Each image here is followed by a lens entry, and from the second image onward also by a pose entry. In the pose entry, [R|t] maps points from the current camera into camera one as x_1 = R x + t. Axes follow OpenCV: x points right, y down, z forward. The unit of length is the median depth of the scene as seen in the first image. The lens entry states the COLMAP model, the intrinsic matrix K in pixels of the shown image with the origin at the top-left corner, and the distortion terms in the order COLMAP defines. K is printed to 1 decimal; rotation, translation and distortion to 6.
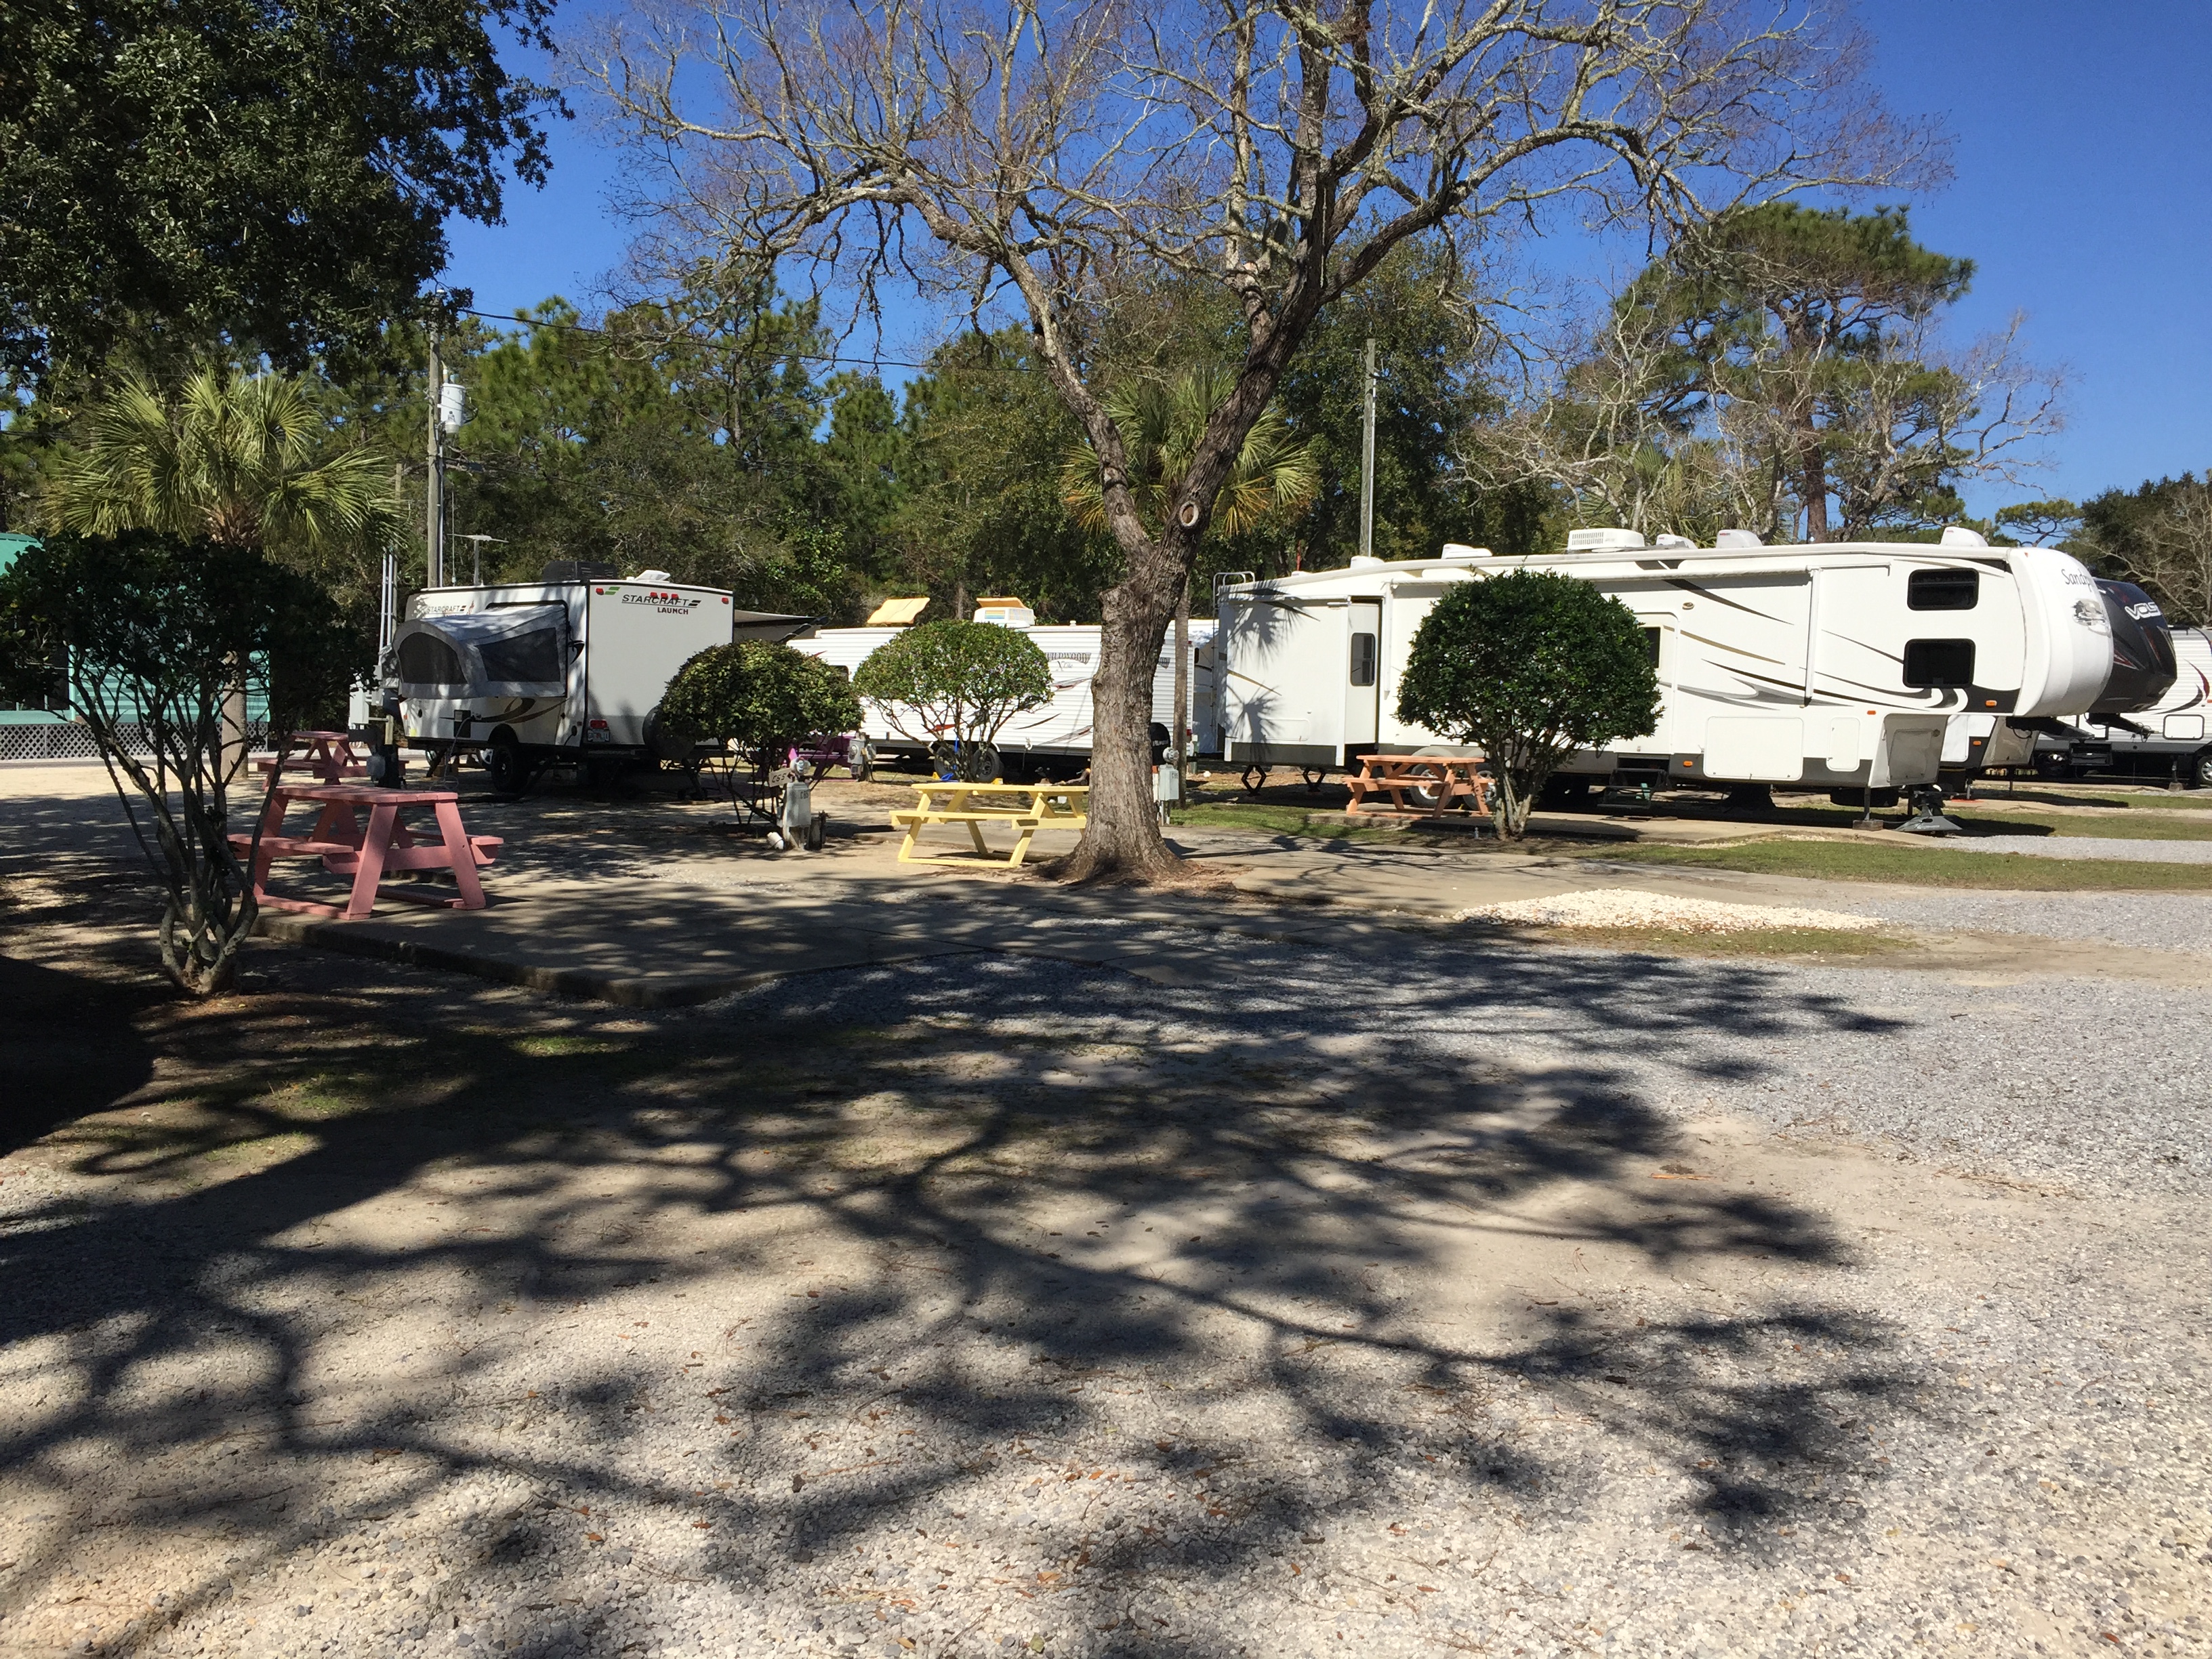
lens RADIAL K [[1886.5, 0, 1106.0], [0, 1886.5, 829.5], [0, 0, 1]] dist [0.000350, -0.000493]
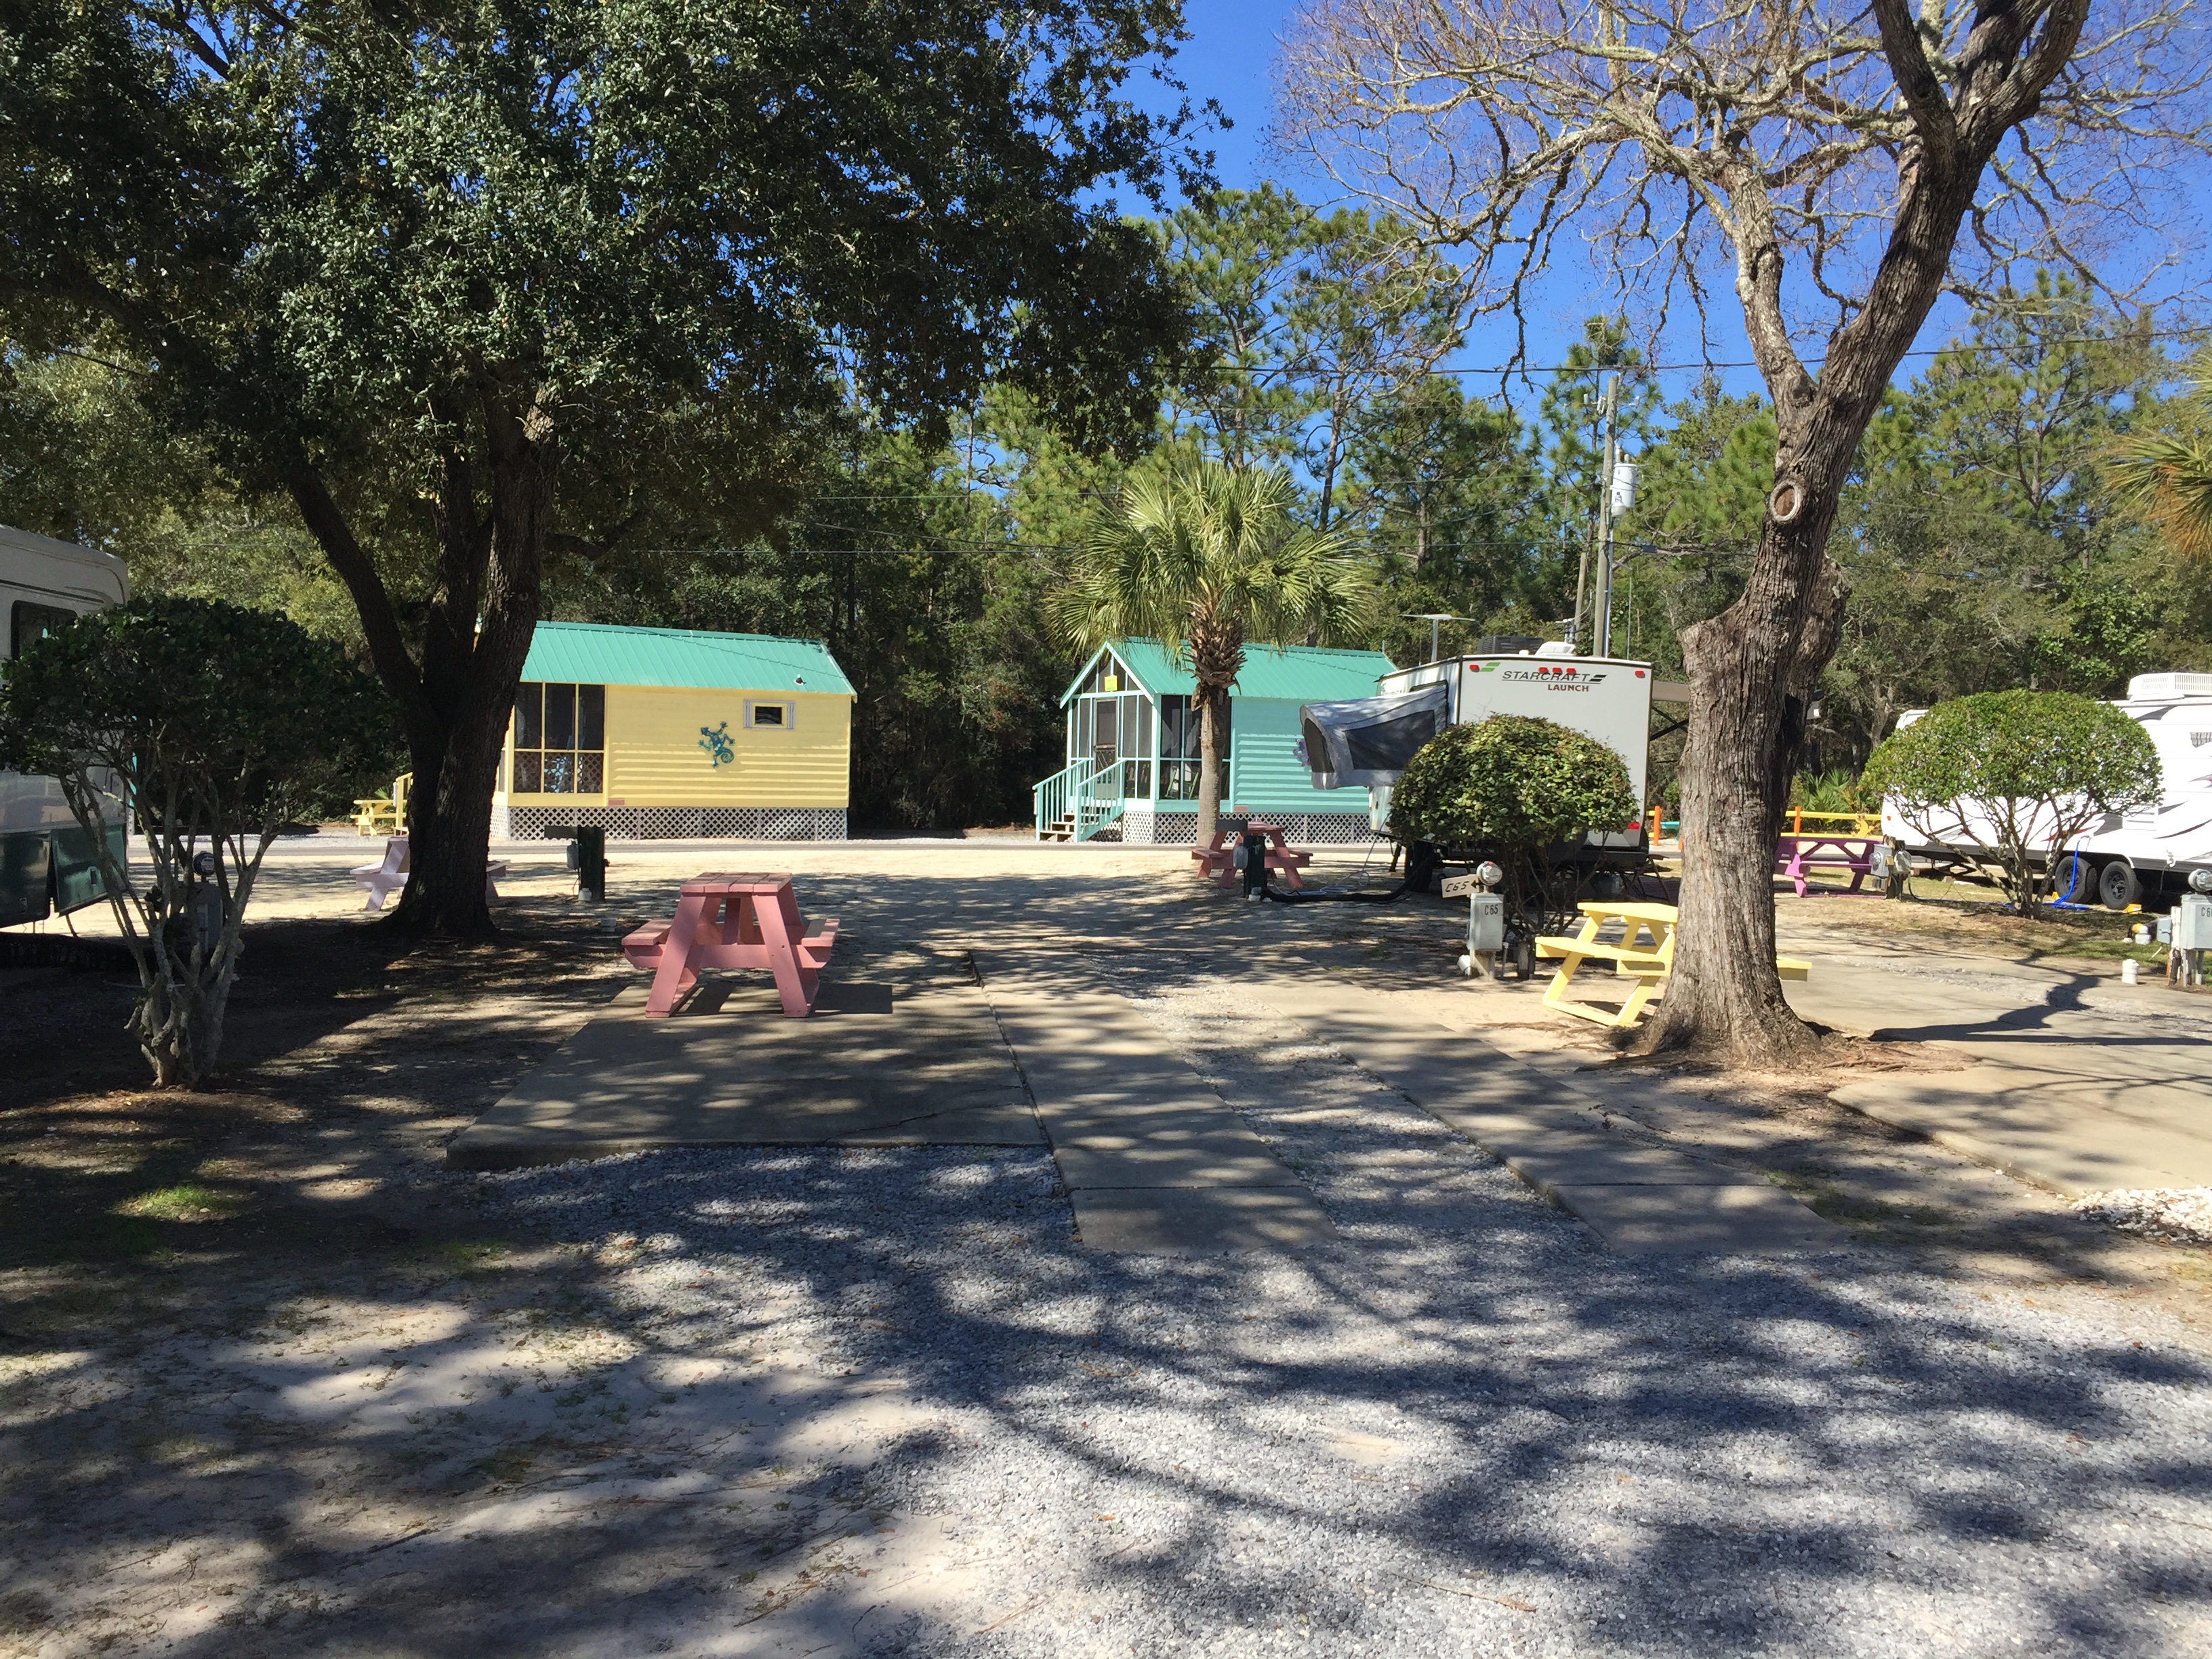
lens RADIAL K [[1853.0, 0, 1106.0], [0, 1853.0, 829.5], [0, 0, 1]] dist [0.036624, 0.001899]
pose [[0.729345, 0.022394, -0.683779, 0.205804], [-0.057023, 0.997976, -0.028139, -0.016785], [0.681765, 0.059514, 0.729146, 0.258047]]
